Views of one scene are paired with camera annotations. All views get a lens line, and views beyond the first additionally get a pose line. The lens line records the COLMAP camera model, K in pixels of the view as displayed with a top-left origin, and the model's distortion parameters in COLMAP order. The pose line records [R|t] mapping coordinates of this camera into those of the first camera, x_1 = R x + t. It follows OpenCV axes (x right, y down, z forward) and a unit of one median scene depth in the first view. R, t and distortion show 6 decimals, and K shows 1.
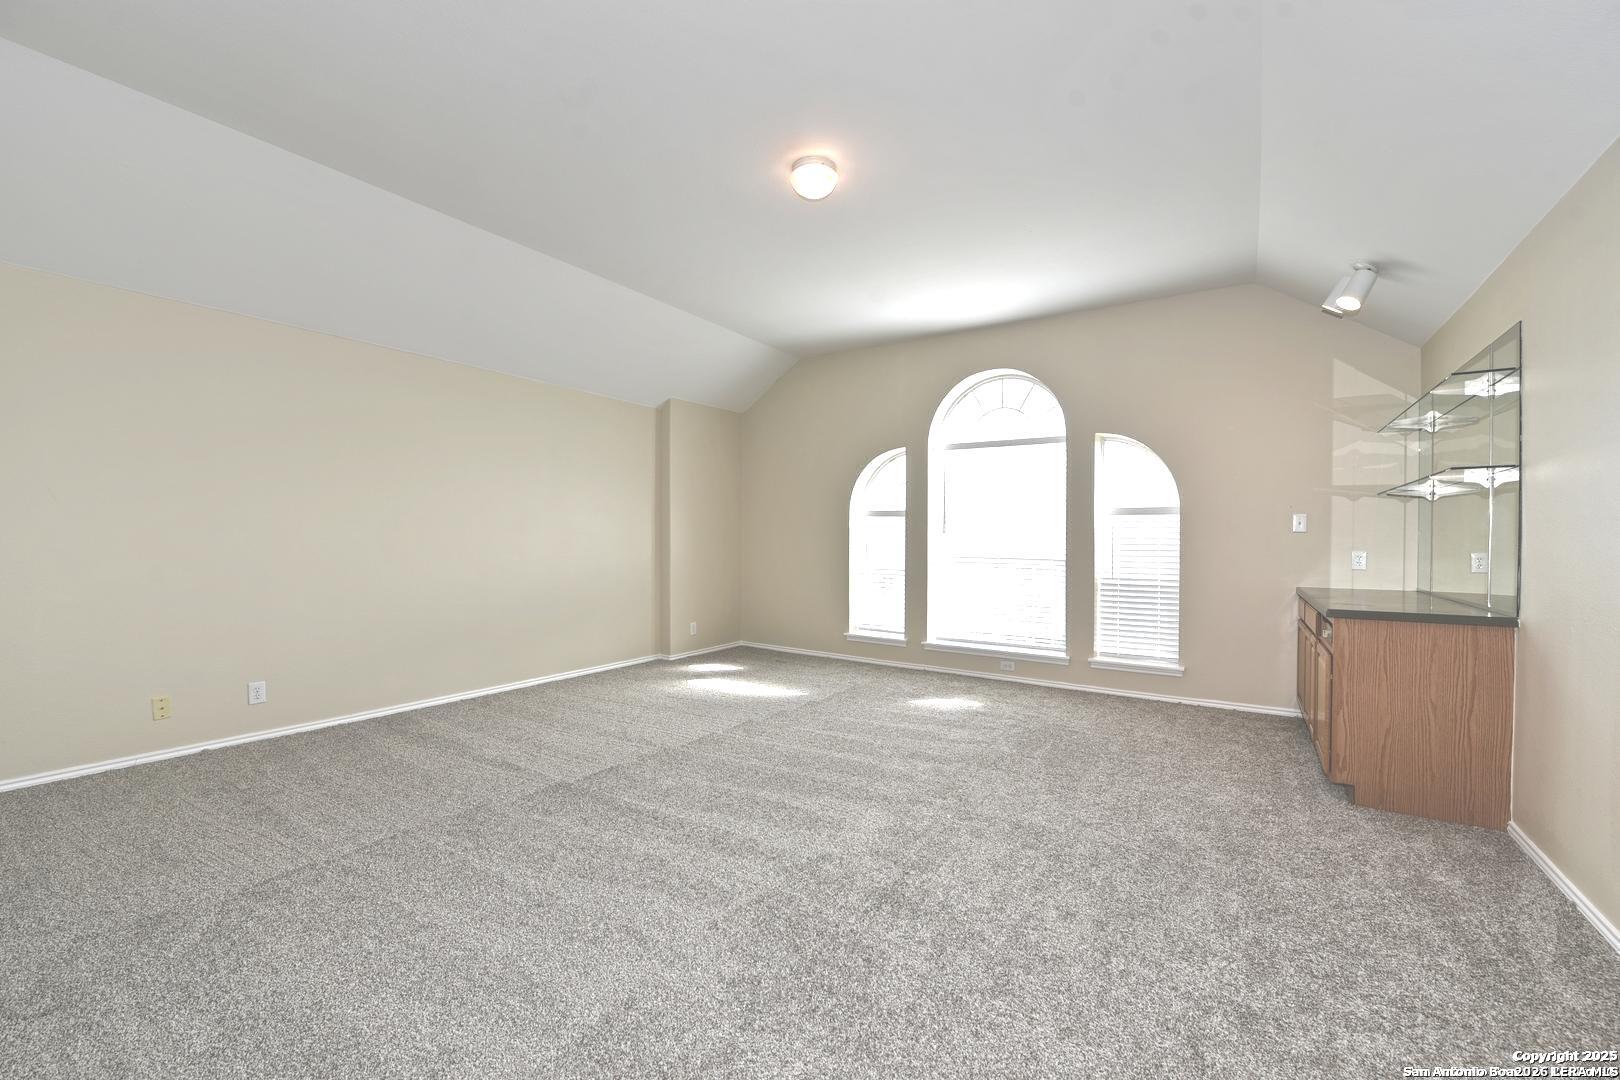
lens RADIAL K [[653.9, 0, 798.4], [0, 653.9, 540.7], [0, 0, 1]] dist [-0.019715, -0.000297]
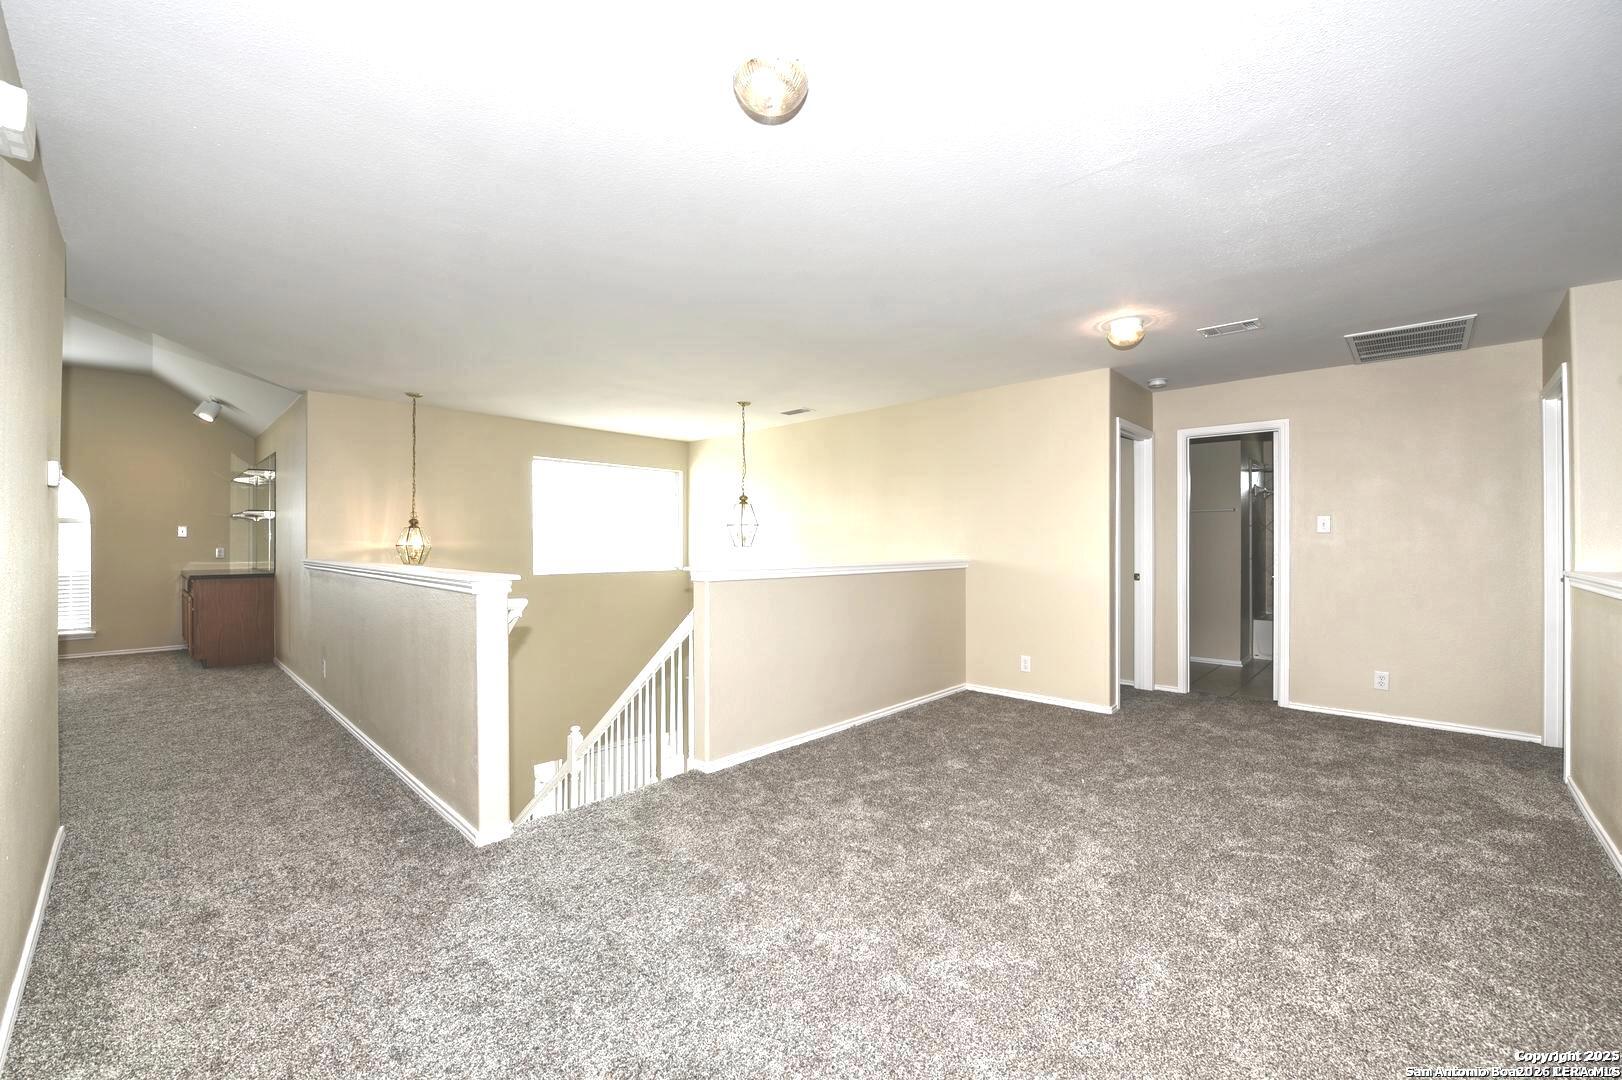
lens RADIAL K [[654.7, 0, 799.4], [0, 654.7, 540.7], [0, 0, 1]] dist [-0.019715, -0.000297]
pose [[0.170027, -0.005515, 0.985424, -0.741533], [0.007955, 0.999959, 0.004224, 0.000569], [-0.985407, 0.007121, 0.170064, -1.079673]]
